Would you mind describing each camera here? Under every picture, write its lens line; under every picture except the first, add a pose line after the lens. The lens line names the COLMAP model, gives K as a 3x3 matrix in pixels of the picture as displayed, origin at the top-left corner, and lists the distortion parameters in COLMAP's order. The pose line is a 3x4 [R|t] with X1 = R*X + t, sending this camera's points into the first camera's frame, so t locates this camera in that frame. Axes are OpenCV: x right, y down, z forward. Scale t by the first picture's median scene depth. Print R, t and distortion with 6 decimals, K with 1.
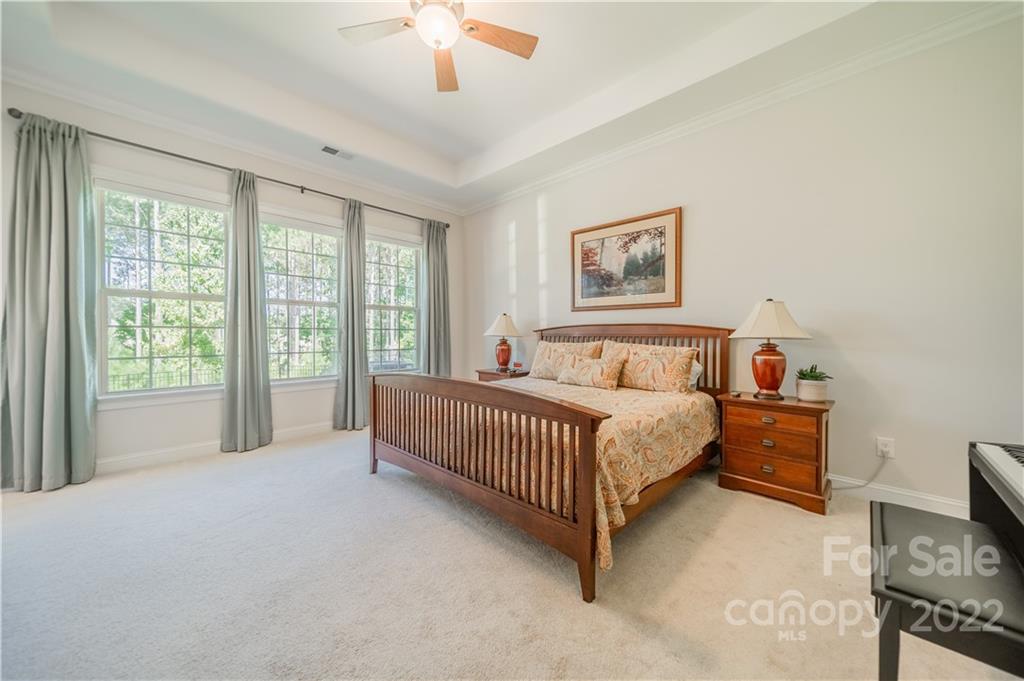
lens RADIAL K [[366.0, 0, 512.3], [0, 366.0, 333.6], [0, 0, 1]] dist [0.006512, 0.000065]
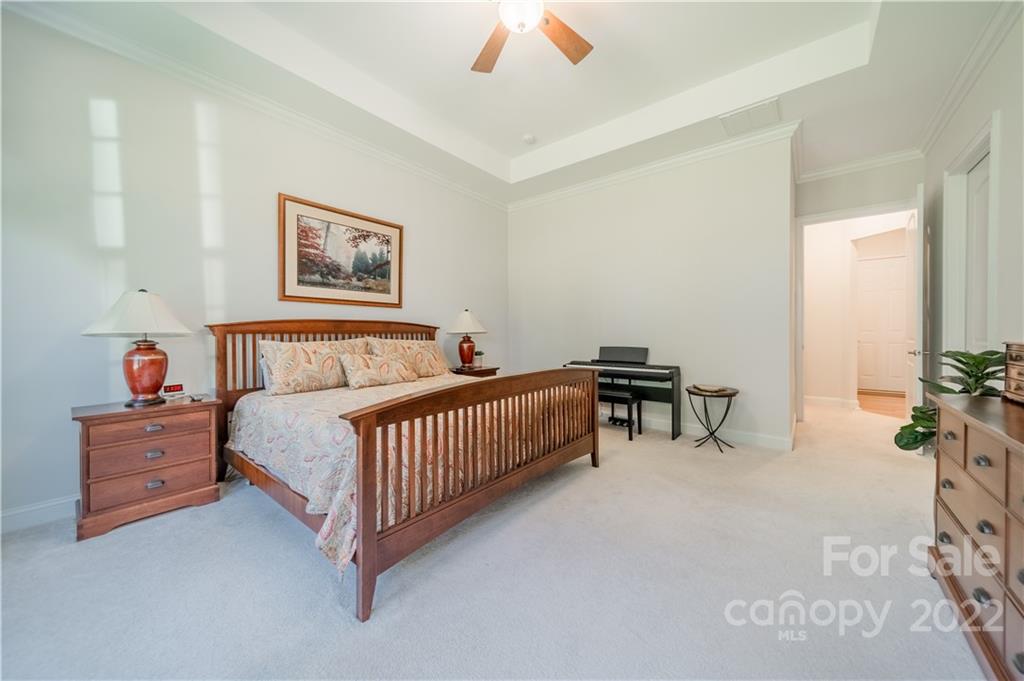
lens RADIAL K [[366.0, 0, 512.3], [0, 366.0, 333.6], [0, 0, 1]] dist [0.006512, 0.000065]
pose [[-0.088950, -0.009677, 0.995989, -0.704369], [-0.003230, 0.999950, 0.009427, -0.001107], [-0.996031, -0.002379, -0.088976, 0.666491]]
